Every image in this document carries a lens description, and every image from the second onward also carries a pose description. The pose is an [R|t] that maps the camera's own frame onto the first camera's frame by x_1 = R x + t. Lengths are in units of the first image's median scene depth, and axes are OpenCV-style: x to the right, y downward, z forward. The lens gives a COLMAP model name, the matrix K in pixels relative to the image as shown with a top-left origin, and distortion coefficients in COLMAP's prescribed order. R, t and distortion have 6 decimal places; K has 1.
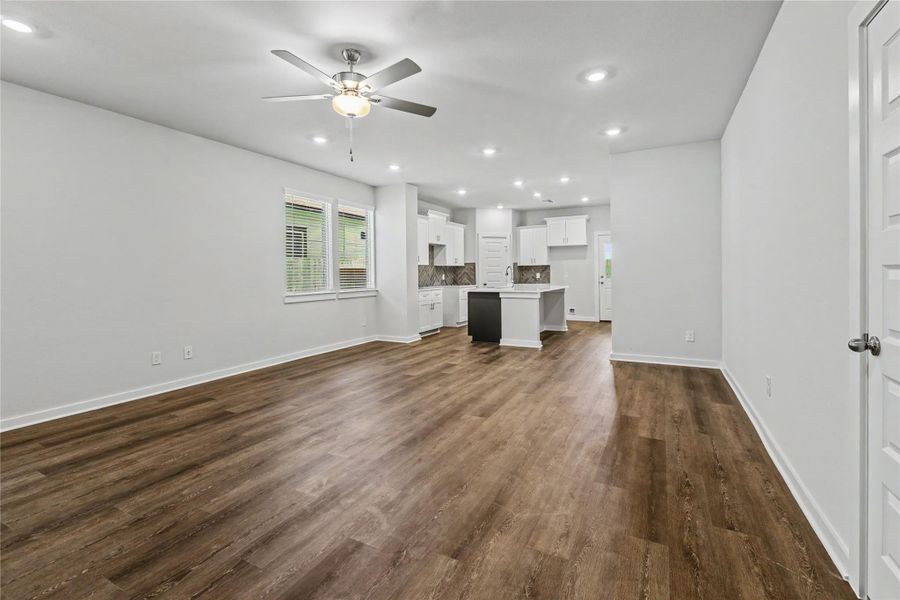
lens RADIAL K [[404.0, 0, 441.0], [0, 404.0, 267.5], [0, 0, 1]] dist [-0.001031, 0.000307]
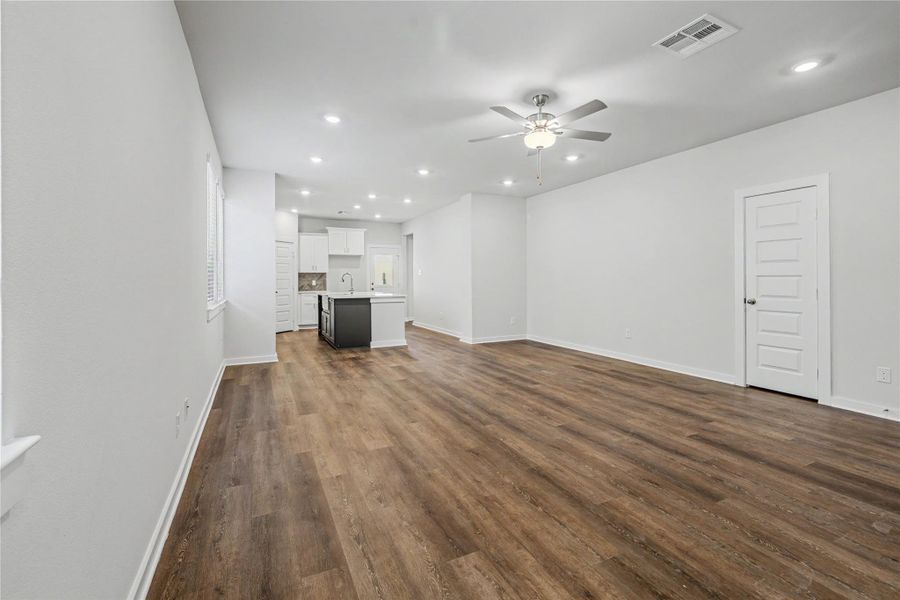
lens RADIAL K [[404.0, 0, 441.0], [0, 404.0, 267.5], [0, 0, 1]] dist [-0.001031, 0.000307]
pose [[0.591961, 0.027293, 0.805504, -1.237509], [-0.009975, 0.999598, -0.026539, 0.017036], [-0.805905, 0.007675, 0.591995, 0.469109]]
